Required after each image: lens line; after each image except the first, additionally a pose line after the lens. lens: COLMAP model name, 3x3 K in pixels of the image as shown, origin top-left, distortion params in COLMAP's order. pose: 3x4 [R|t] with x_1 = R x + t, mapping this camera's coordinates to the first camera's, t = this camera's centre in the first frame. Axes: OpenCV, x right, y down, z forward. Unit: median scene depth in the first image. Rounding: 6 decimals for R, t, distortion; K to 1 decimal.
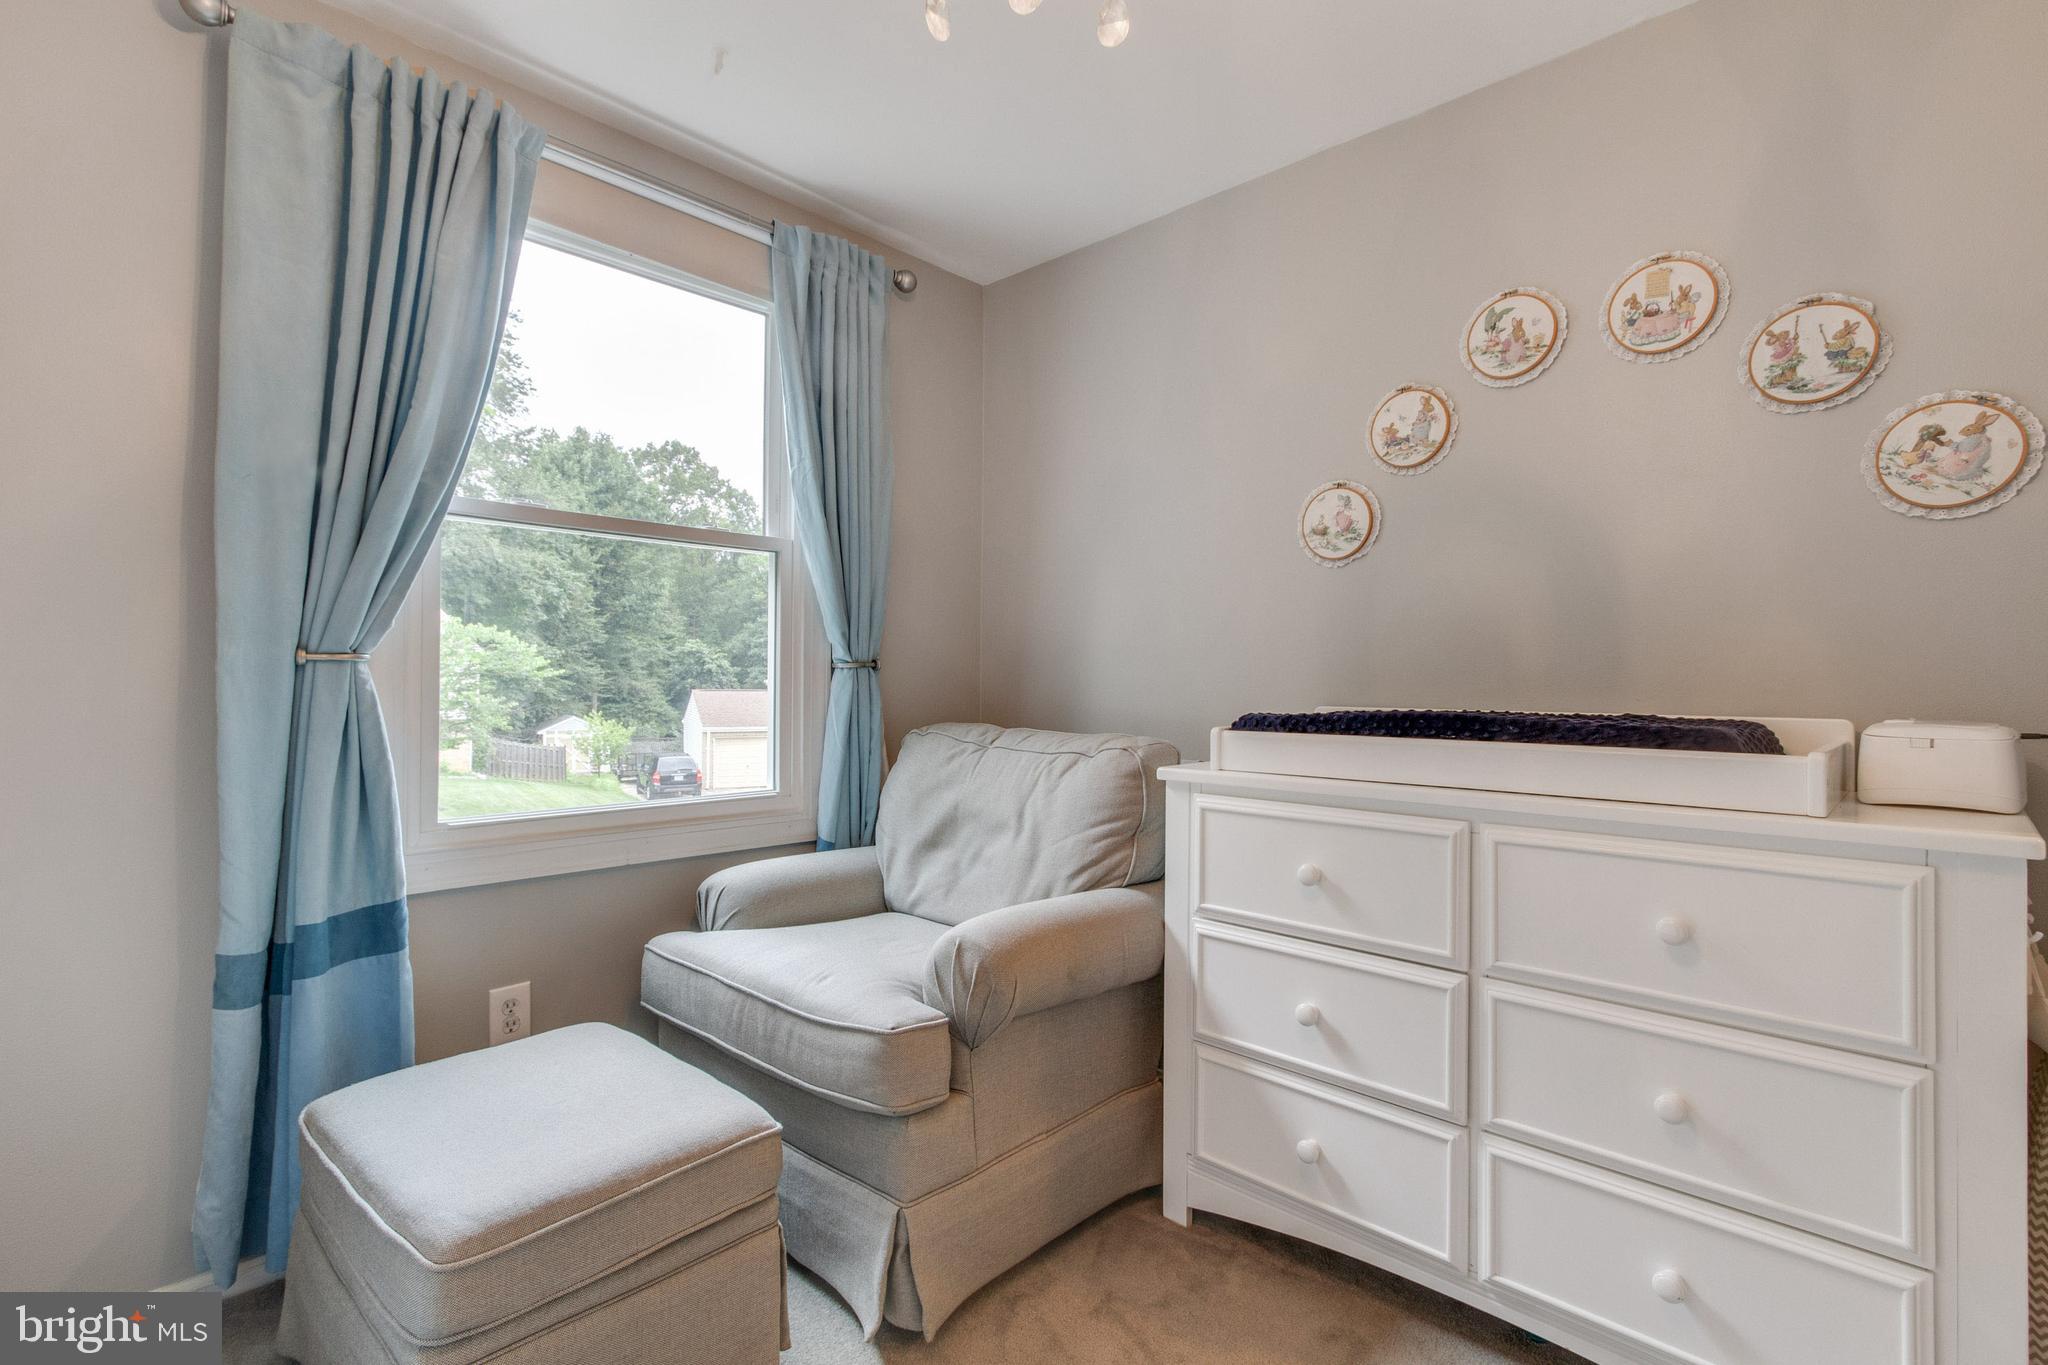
lens RADIAL K [[954.6, 0, 1009.7], [0, 954.6, 681.0], [0, 0, 1]] dist [-0.000749, -0.000214]
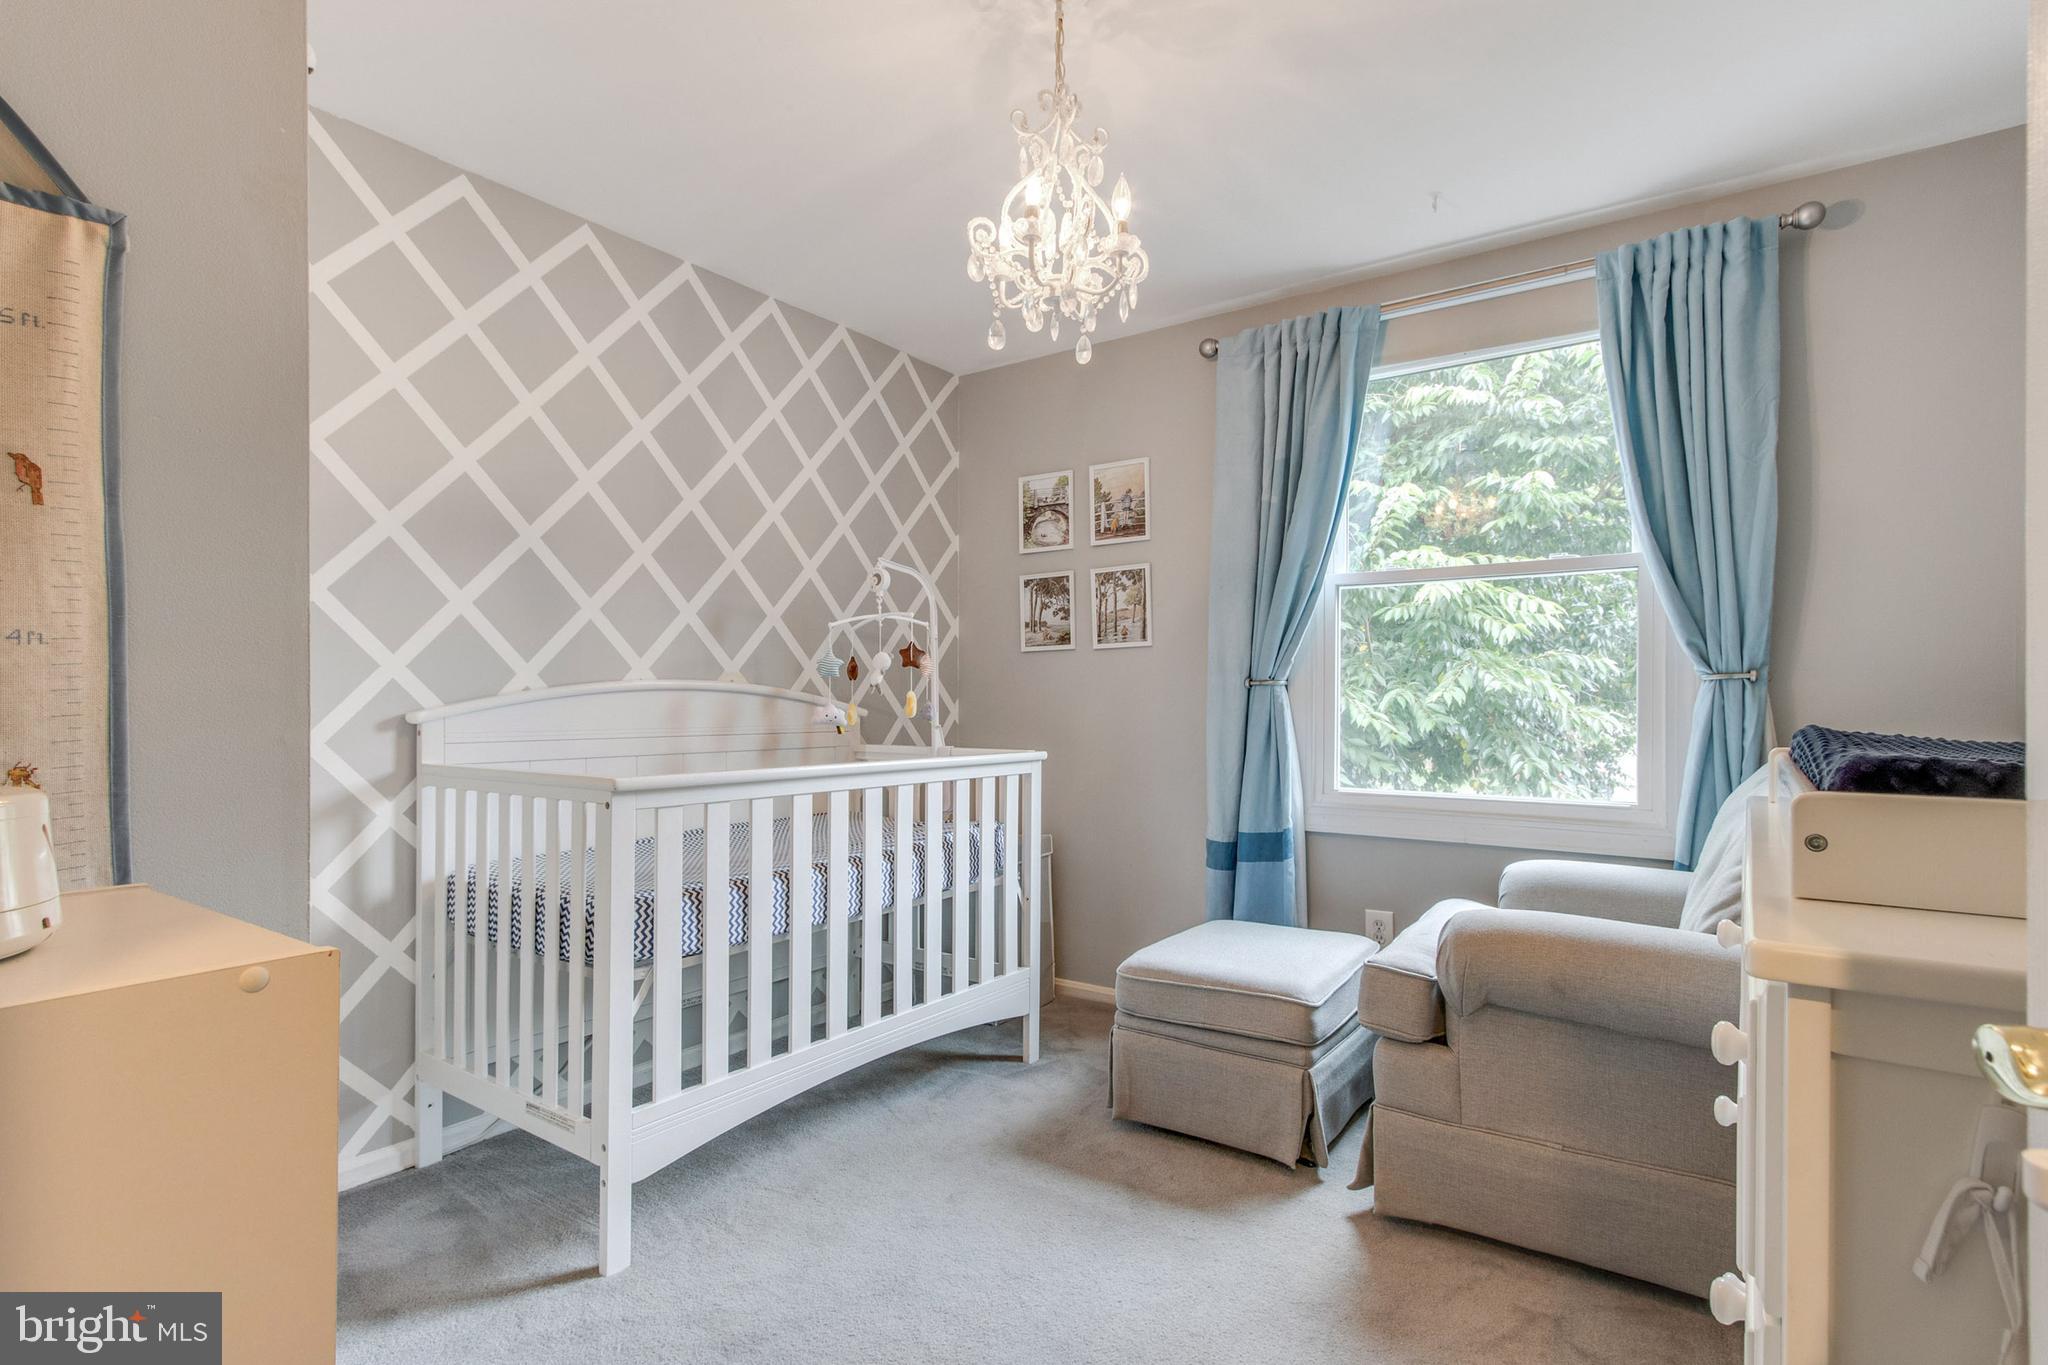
lens RADIAL K [[950.5, 0, 1016.4], [0, 950.5, 696.8], [0, 0, 1]] dist [-0.000479, -0.000235]
pose [[0.169691, -0.012781, -0.985414, 0.760322], [0.000600, 0.999917, -0.012866, 0.018424], [0.985497, 0.001592, 0.169685, 0.226425]]
